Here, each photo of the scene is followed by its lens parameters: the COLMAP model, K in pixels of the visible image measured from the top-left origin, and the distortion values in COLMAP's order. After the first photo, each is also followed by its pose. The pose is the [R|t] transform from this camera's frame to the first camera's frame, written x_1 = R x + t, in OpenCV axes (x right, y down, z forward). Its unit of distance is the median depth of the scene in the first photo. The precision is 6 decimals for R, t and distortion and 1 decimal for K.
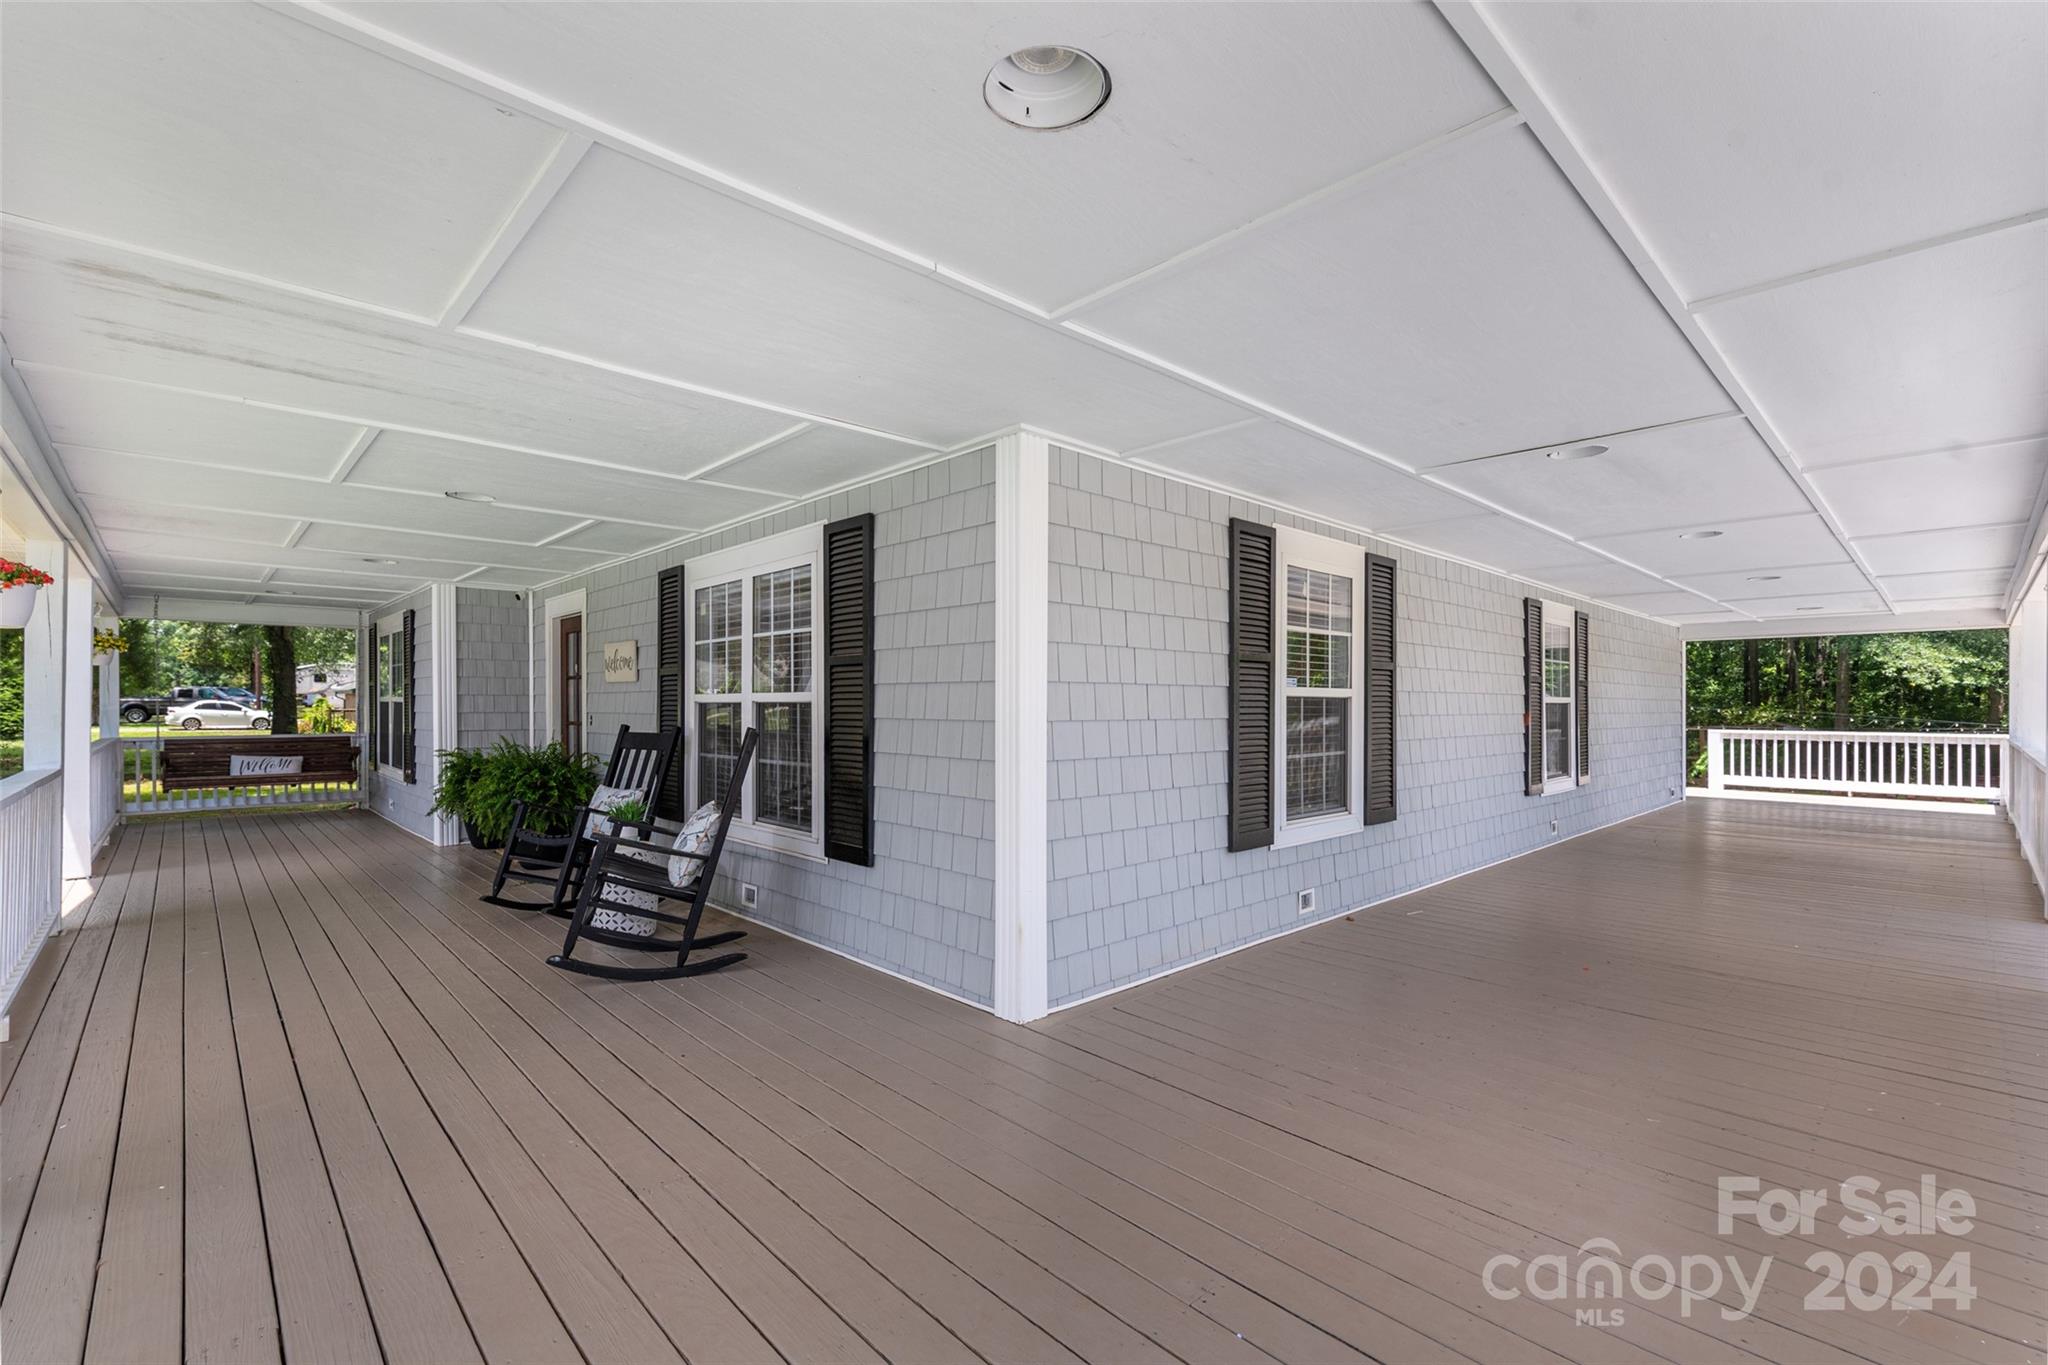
lens RADIAL K [[932.2, 0, 1042.8], [0, 932.2, 700.5], [0, 0, 1]] dist [0.008054, -0.001457]
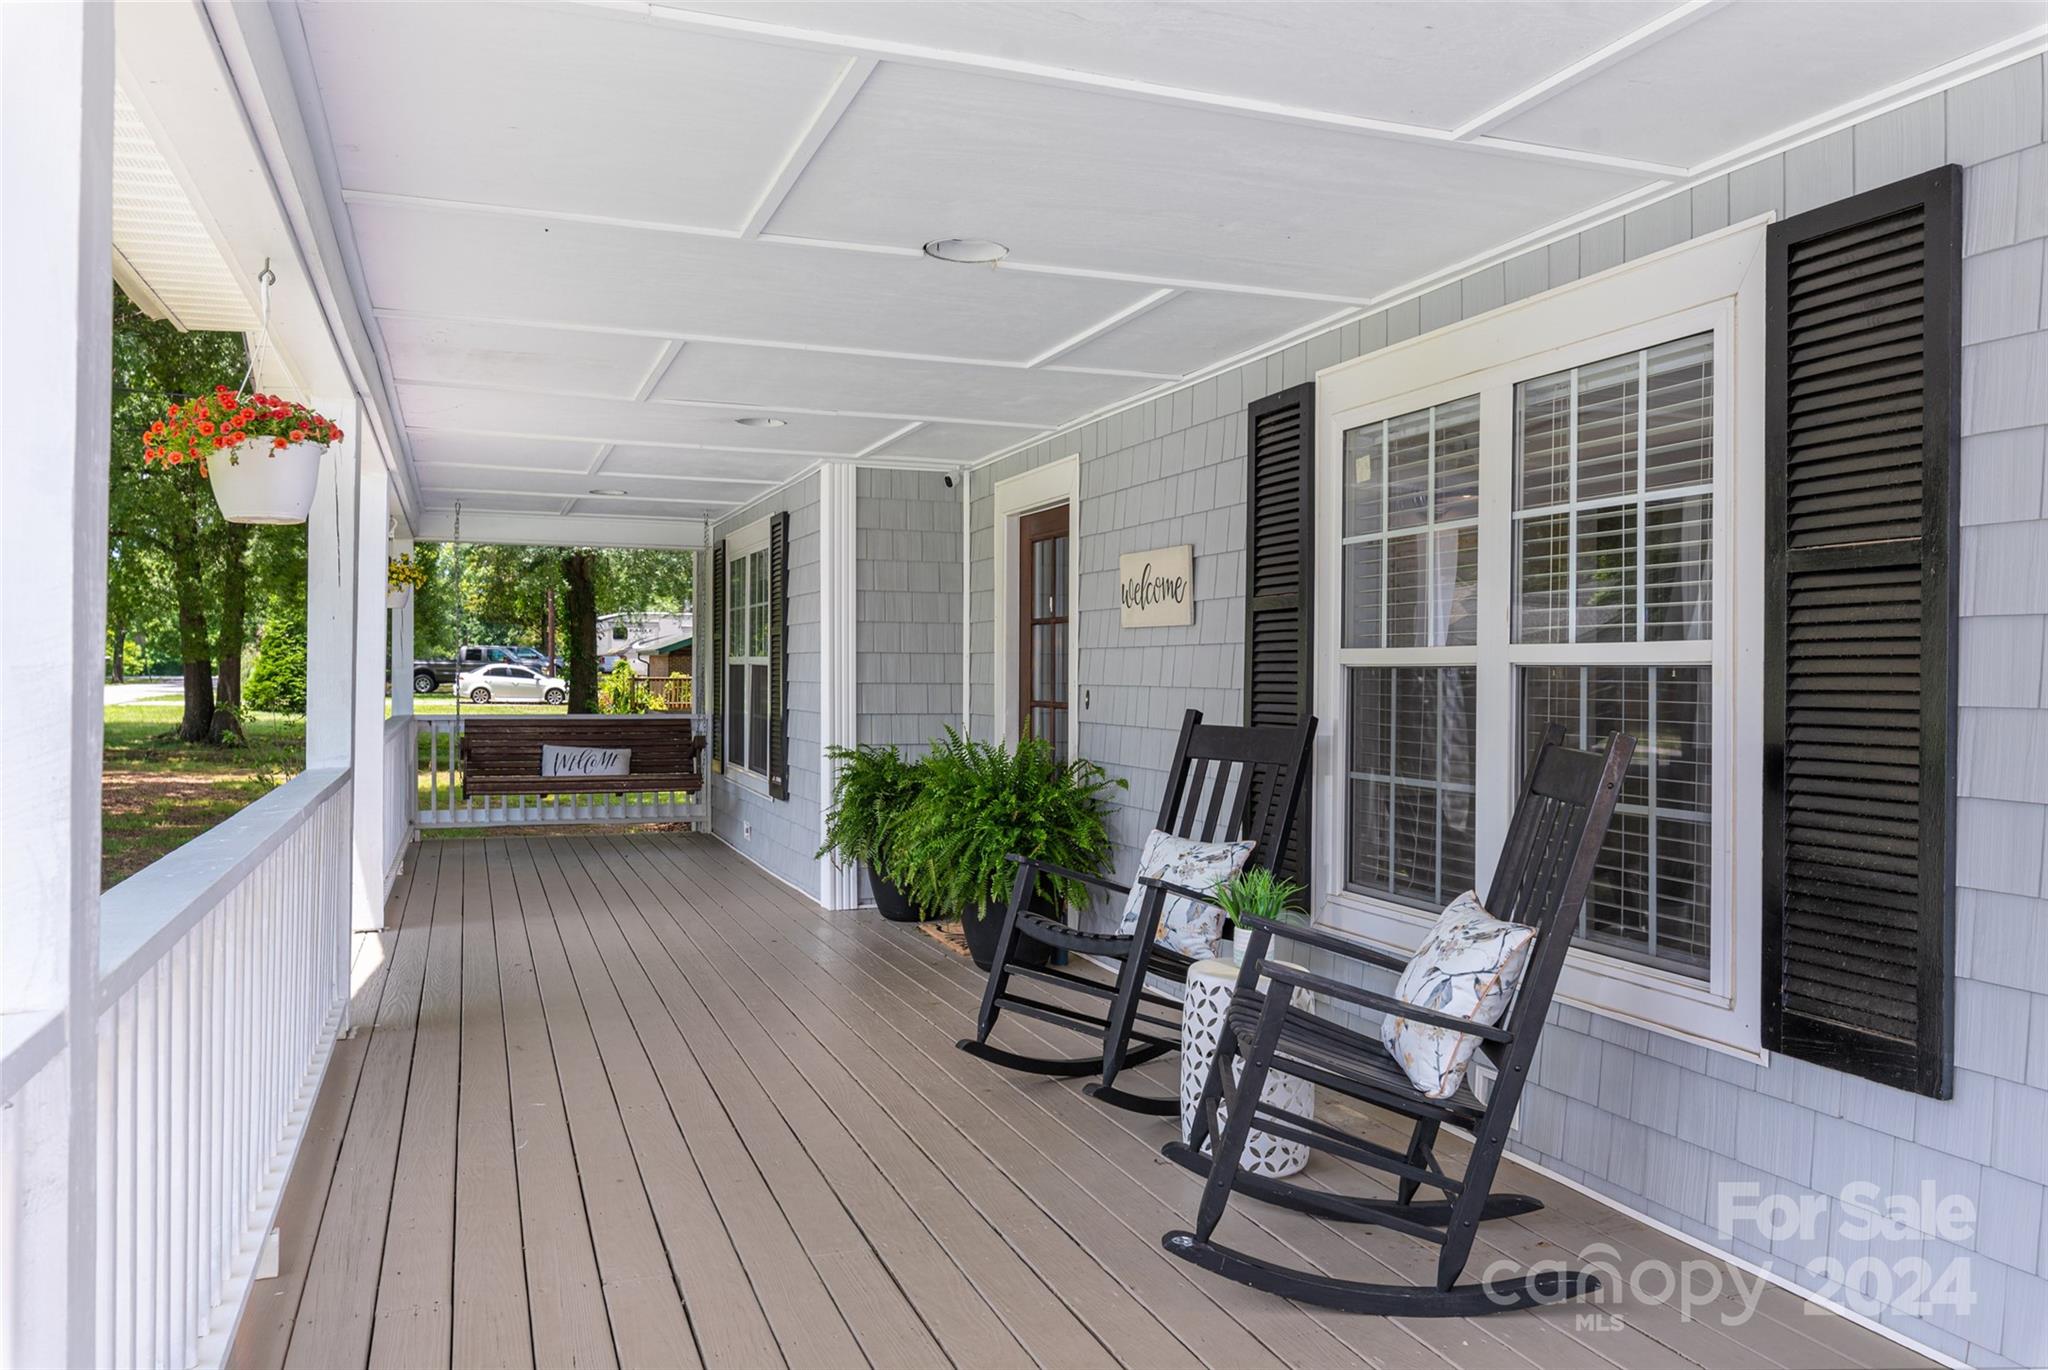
lens RADIAL K [[1530.8, 0, 1015.1], [0, 1530.8, 670.4], [0, 0, 1]] dist [-0.005019, 0.001332]
pose [[0.921908, 0.006492, -0.387354, -0.208781], [-0.006486, 0.999978, 0.001323, 0.004090], [0.387355, 0.001292, 0.921930, 0.198925]]
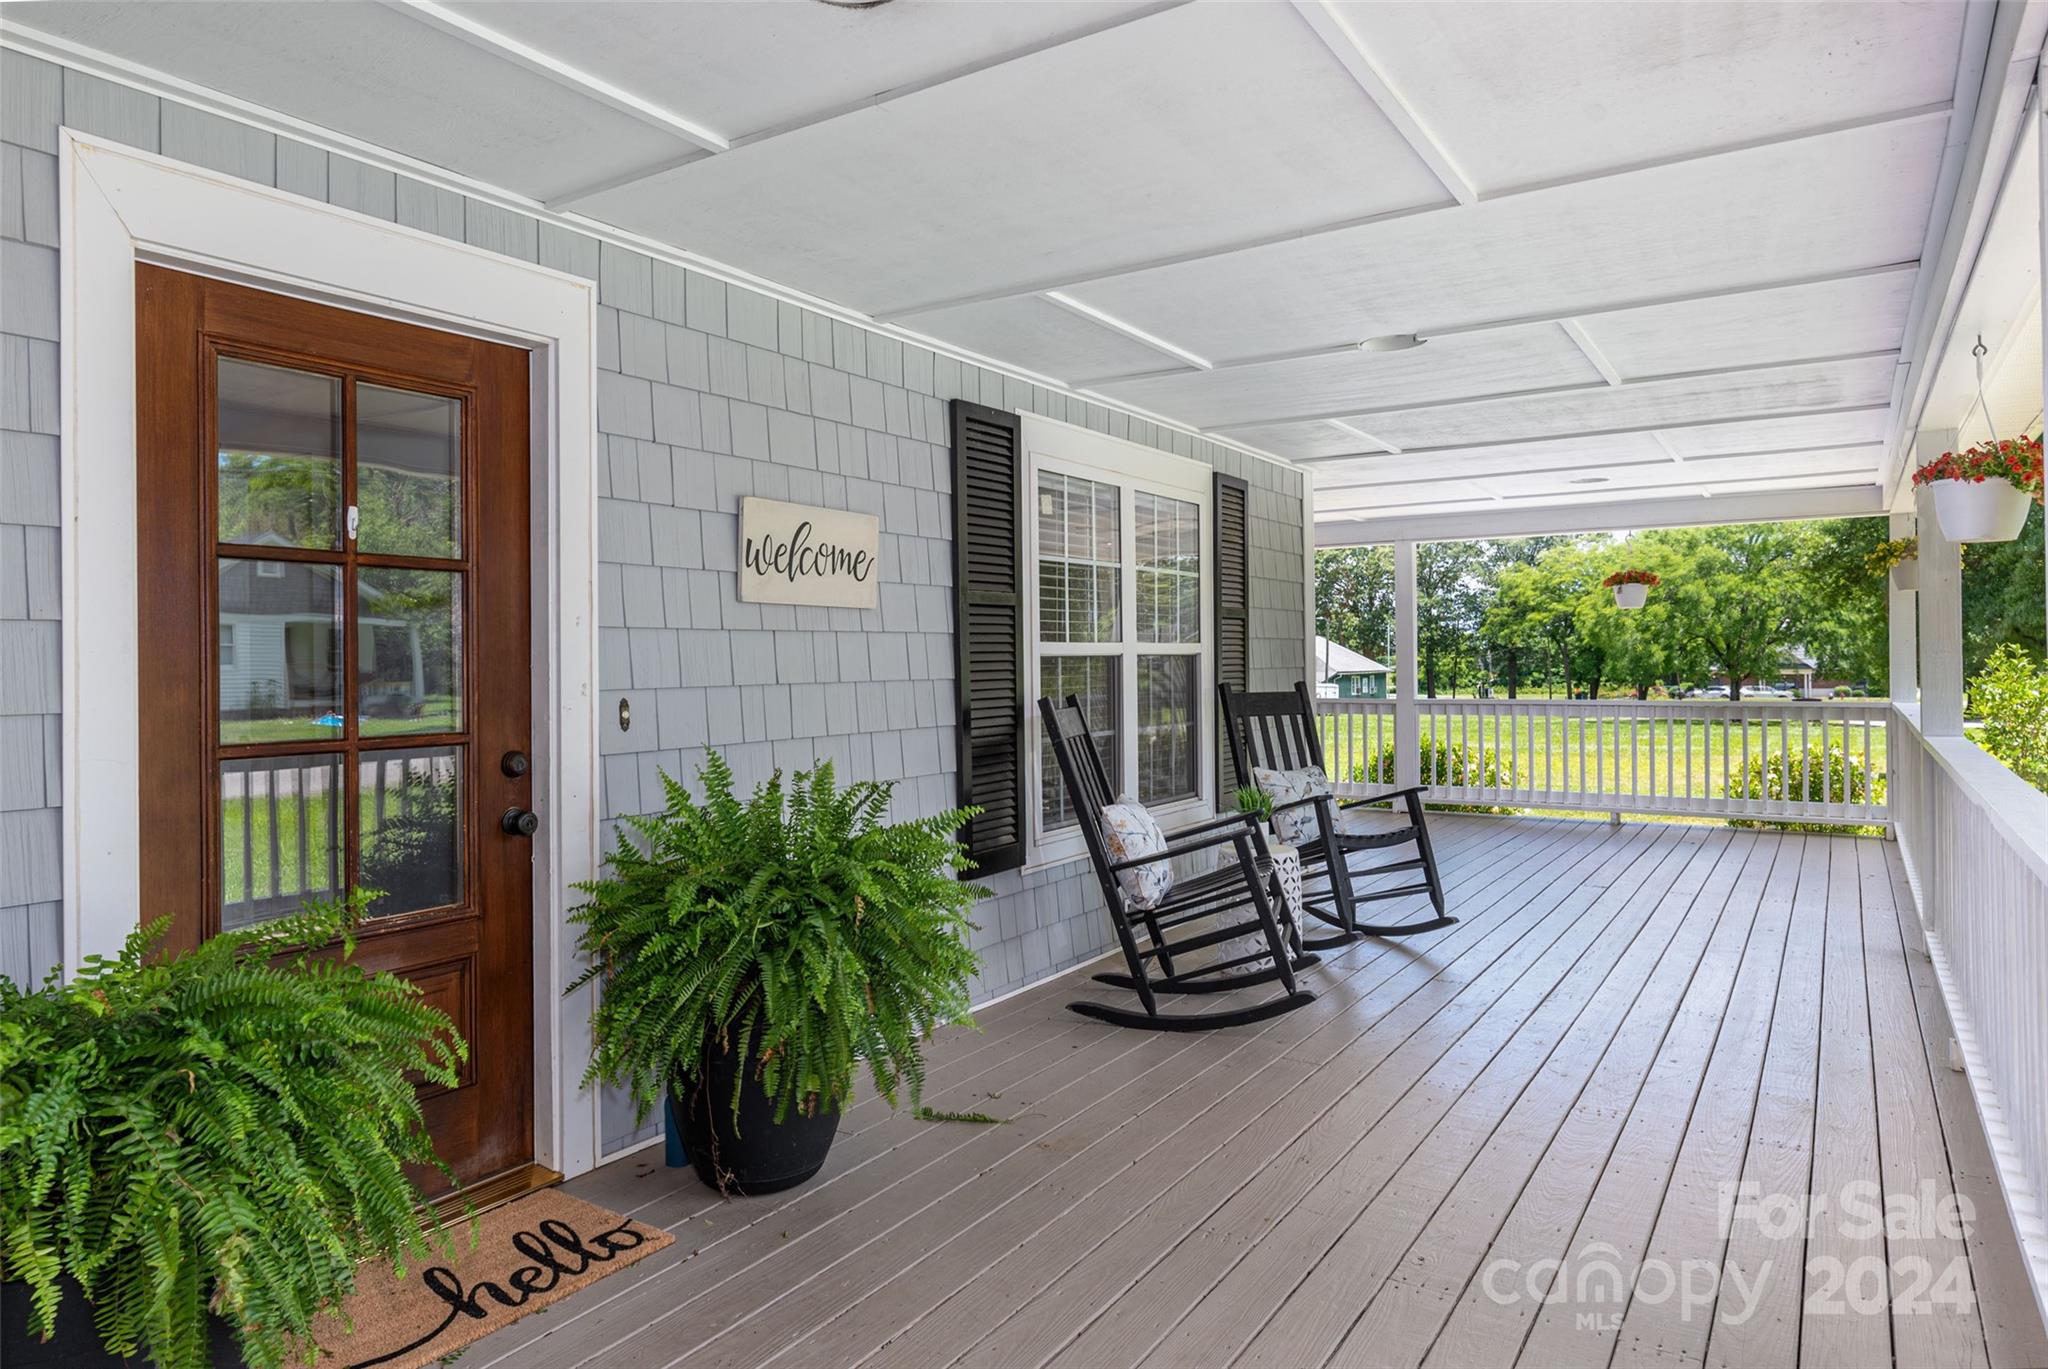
lens RADIAL K [[1256.4, 0, 1021.5], [0, 1256.4, 679.3], [0, 0, 1]] dist [-0.003929, -0.000353]
pose [[-0.249954, -0.006174, 0.968238, -1.082116], [0.015232, 0.999831, 0.010307, 0.008267], [-0.968138, 0.017324, -0.249818, 1.136726]]
